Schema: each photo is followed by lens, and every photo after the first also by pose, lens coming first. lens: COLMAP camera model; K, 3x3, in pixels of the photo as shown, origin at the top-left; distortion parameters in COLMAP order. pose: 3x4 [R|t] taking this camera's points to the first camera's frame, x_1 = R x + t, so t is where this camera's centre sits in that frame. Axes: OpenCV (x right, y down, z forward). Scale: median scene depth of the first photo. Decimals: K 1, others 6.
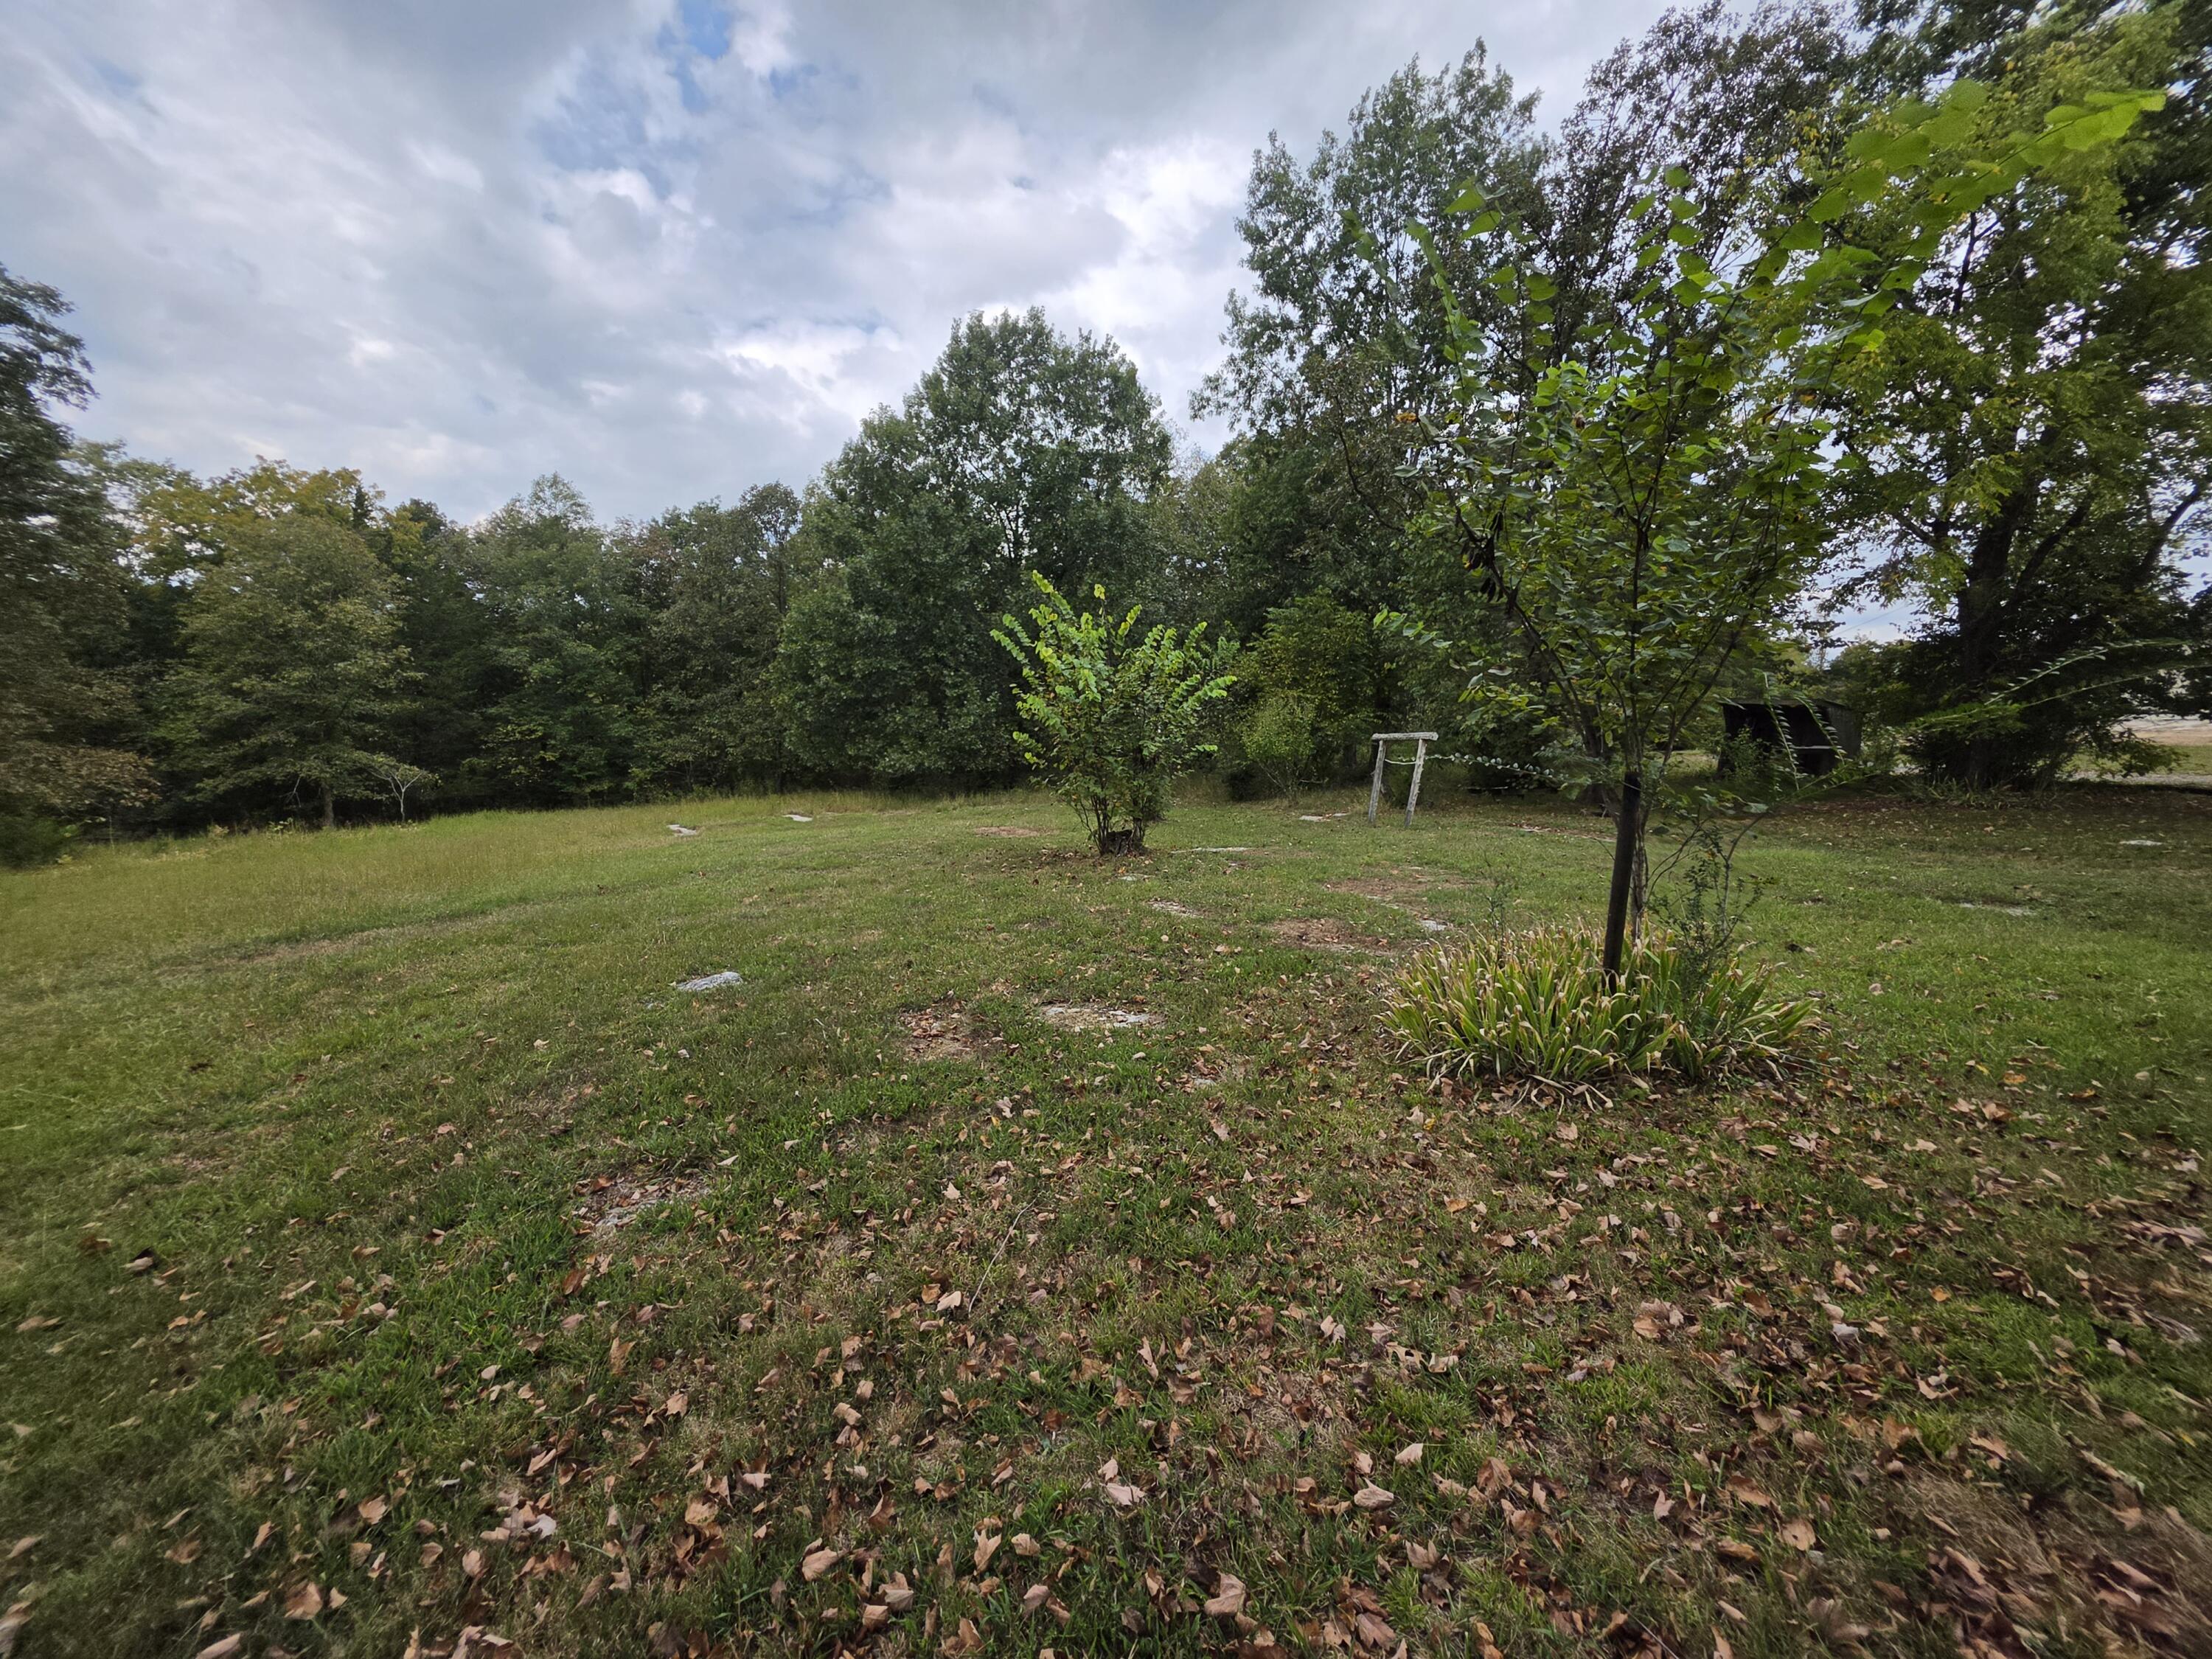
lens RADIAL K [[896.5, 0, 1116.6], [0, 896.5, 811.2], [0, 0, 1]] dist [-0.001487, -0.007603]
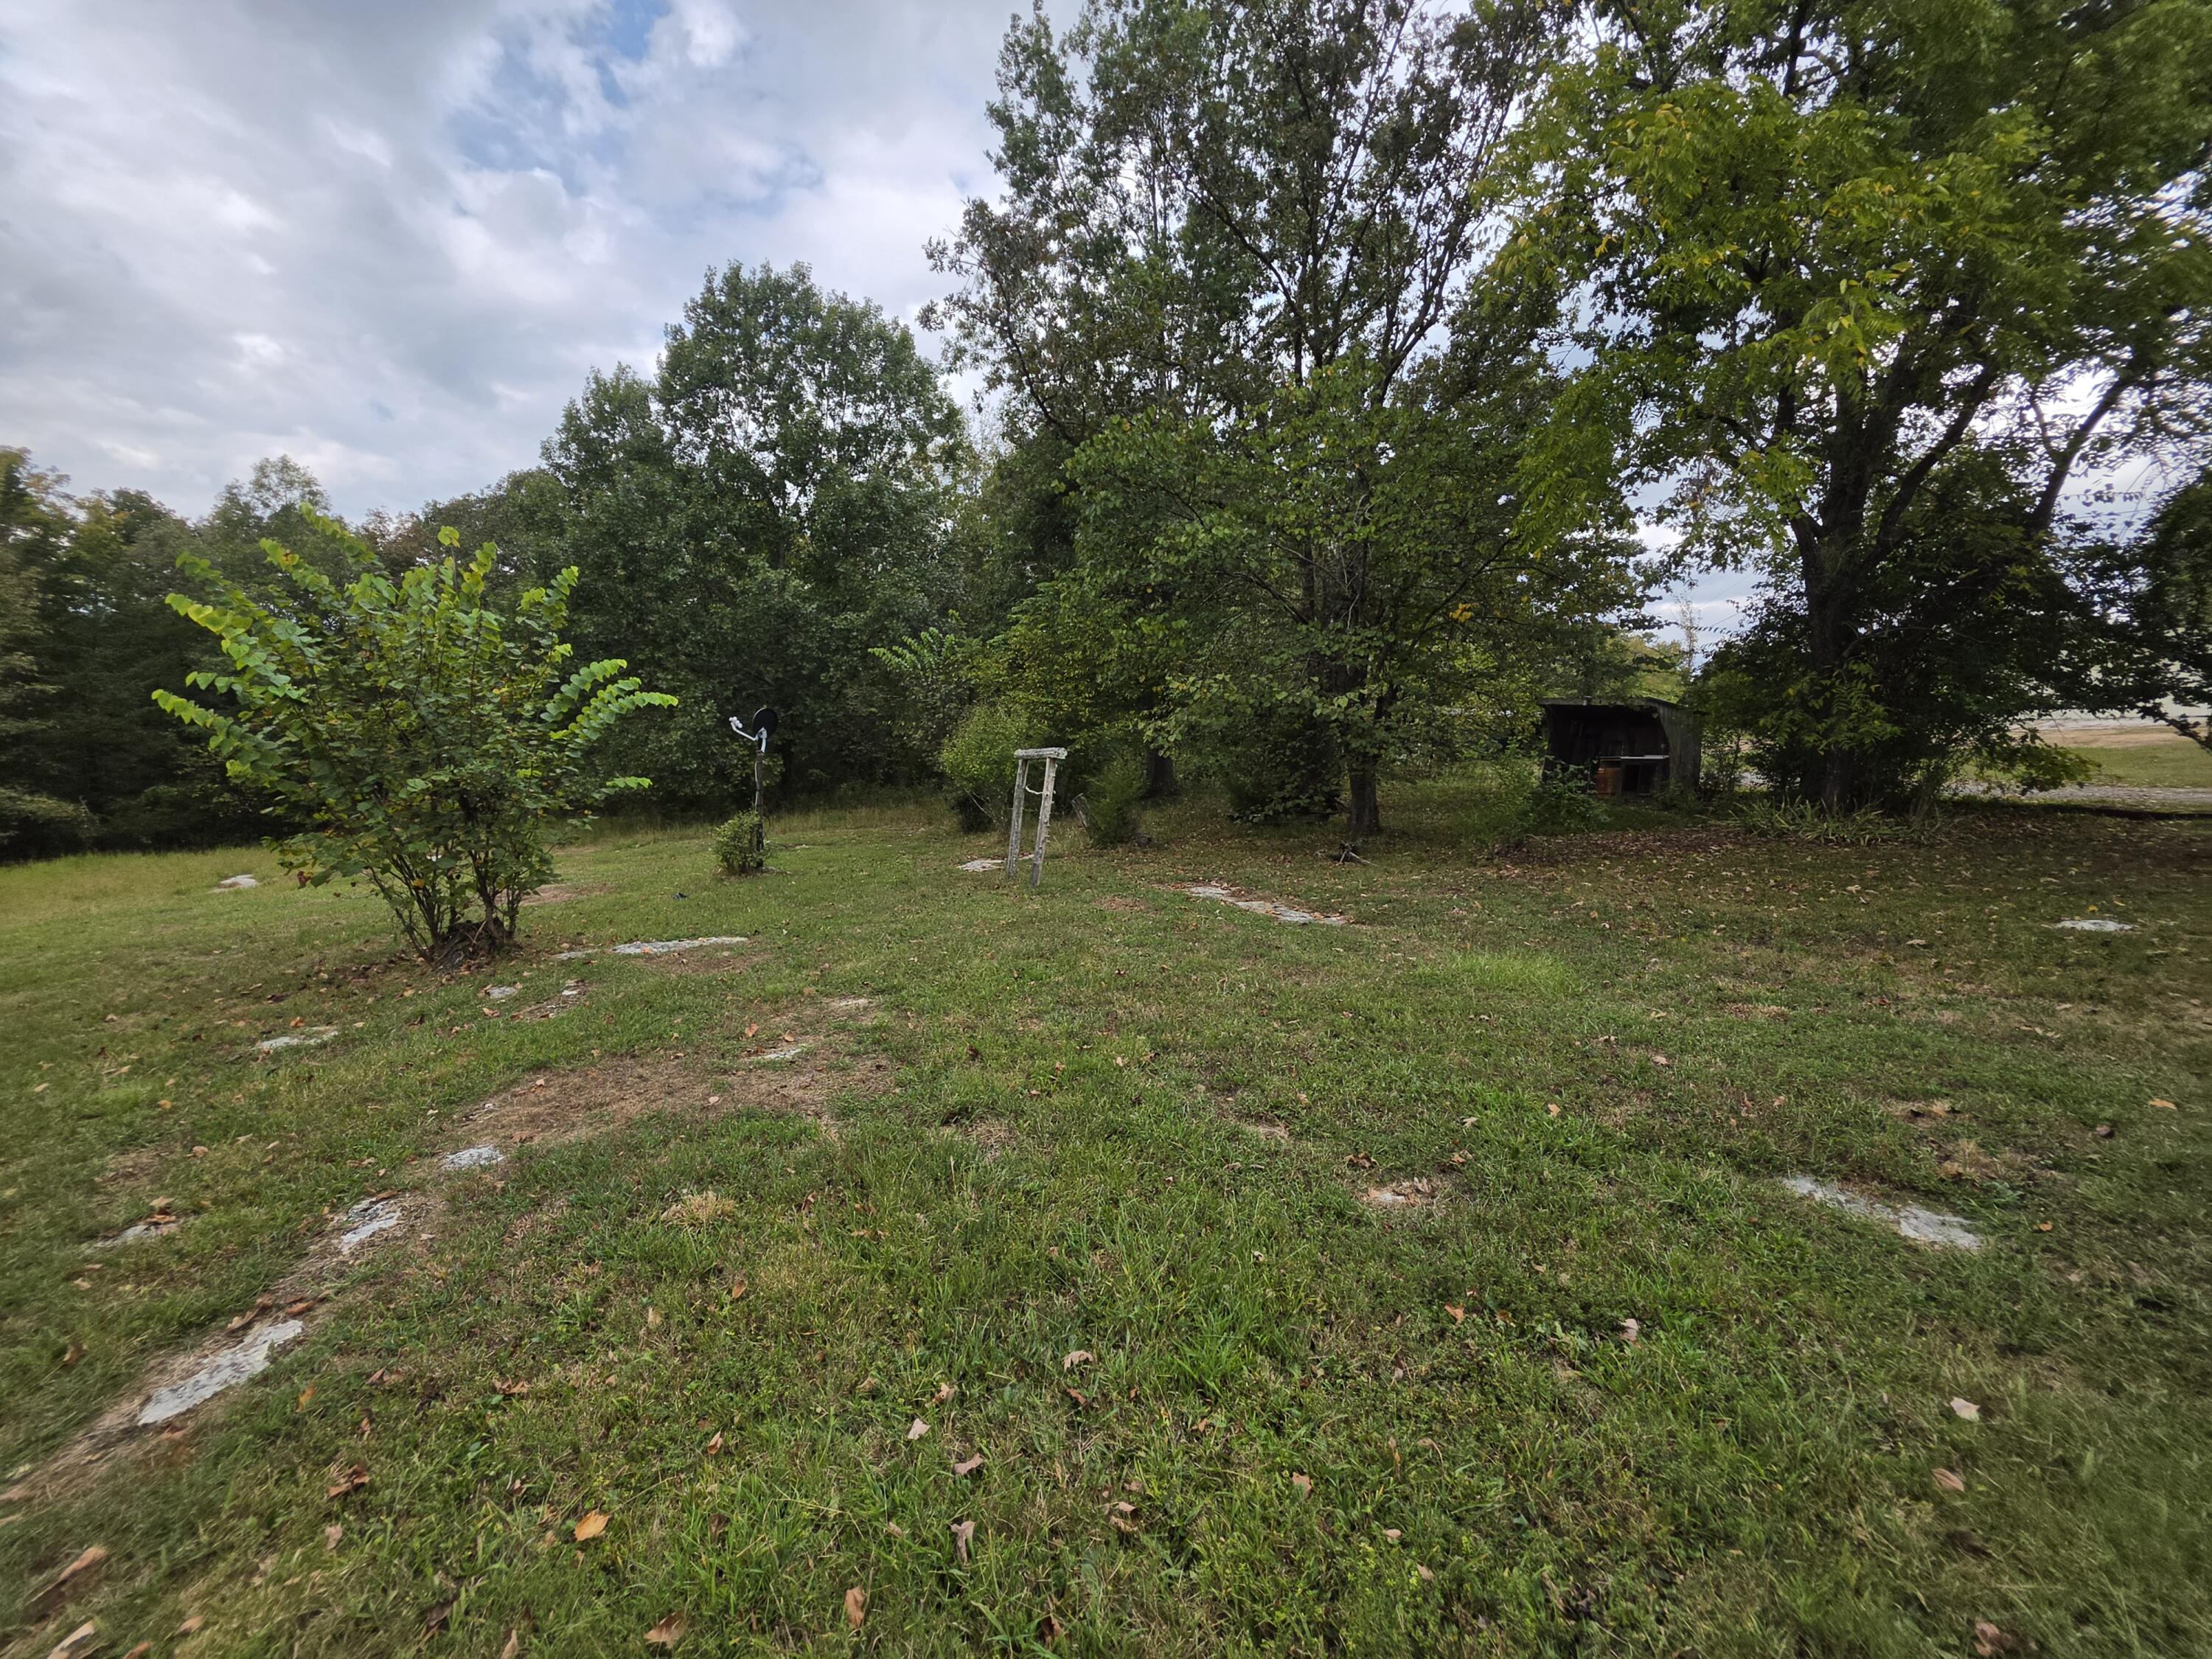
lens RADIAL K [[881.4, 0, 1106.0], [0, 881.4, 829.5], [0, 0, 1]] dist [0.013206, -0.000139]
pose [[0.999768, -0.013363, 0.016909, 0.190560], [0.013243, 0.999887, 0.007136, -0.013177], [-0.017003, -0.006910, 0.999832, 0.138248]]
